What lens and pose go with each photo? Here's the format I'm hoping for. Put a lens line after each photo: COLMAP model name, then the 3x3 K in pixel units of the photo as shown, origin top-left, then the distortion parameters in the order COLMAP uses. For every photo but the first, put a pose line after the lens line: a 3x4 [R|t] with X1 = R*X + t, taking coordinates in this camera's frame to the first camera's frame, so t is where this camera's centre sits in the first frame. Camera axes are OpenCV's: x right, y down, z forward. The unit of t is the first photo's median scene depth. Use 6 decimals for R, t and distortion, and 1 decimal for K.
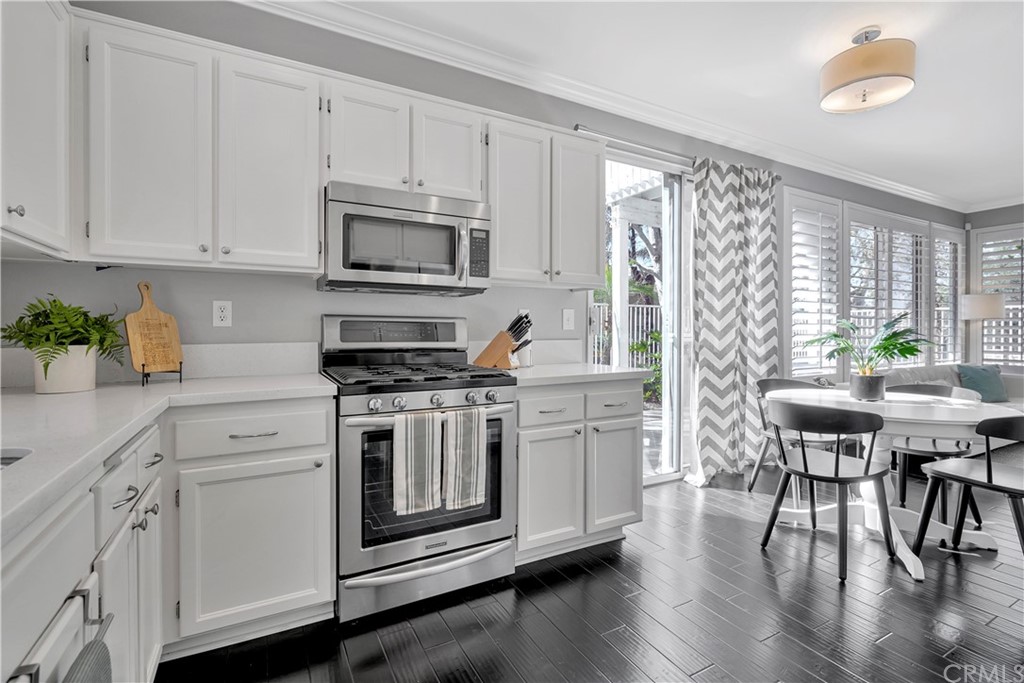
lens RADIAL K [[461.8, 0, 509.9], [0, 461.8, 332.6], [0, 0, 1]] dist [0.002155, 0.000572]
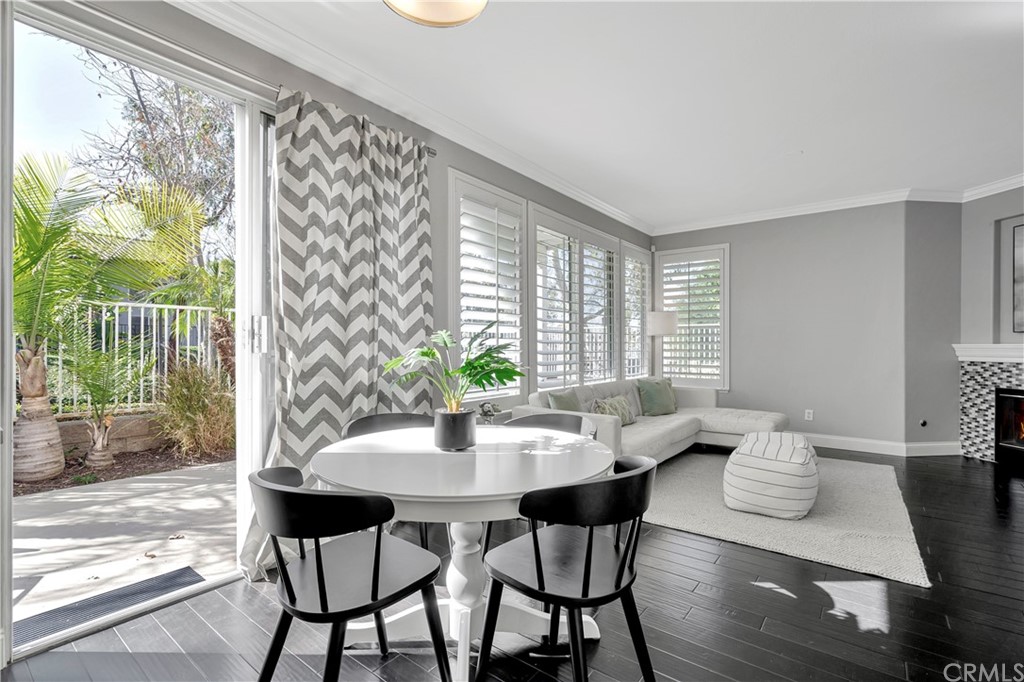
lens RADIAL K [[467.8, 0, 510.2], [0, 467.8, 346.6], [0, 0, 1]] dist [-0.003477, -0.000262]
pose [[0.914585, -0.002013, 0.404388, 0.362371], [0.002904, 0.999995, -0.001591, -0.002038], [-0.404383, 0.002629, 0.914586, 0.210588]]
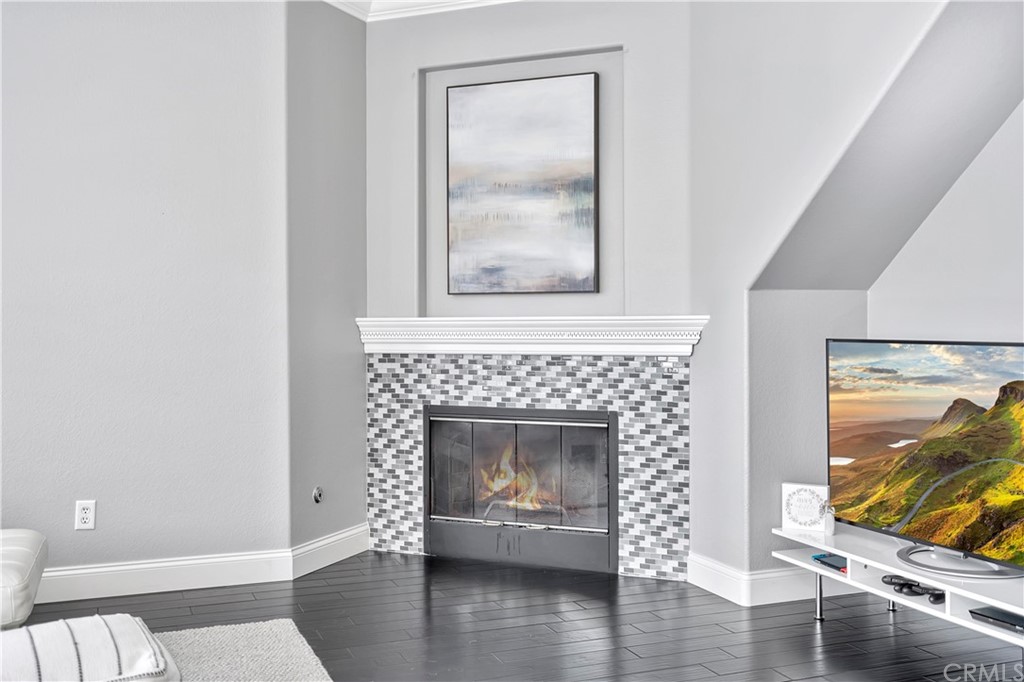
lens RADIAL K [[1028.2, 0, 511.3], [0, 1028.2, 333.4], [0, 0, 1]] dist [0.001589, 0.007316]
pose [[0.115602, -0.012371, 0.993219, 0.677961], [0.008837, 0.999896, 0.011426, -0.000375], [-0.993256, 0.007456, 0.115699, 0.520364]]
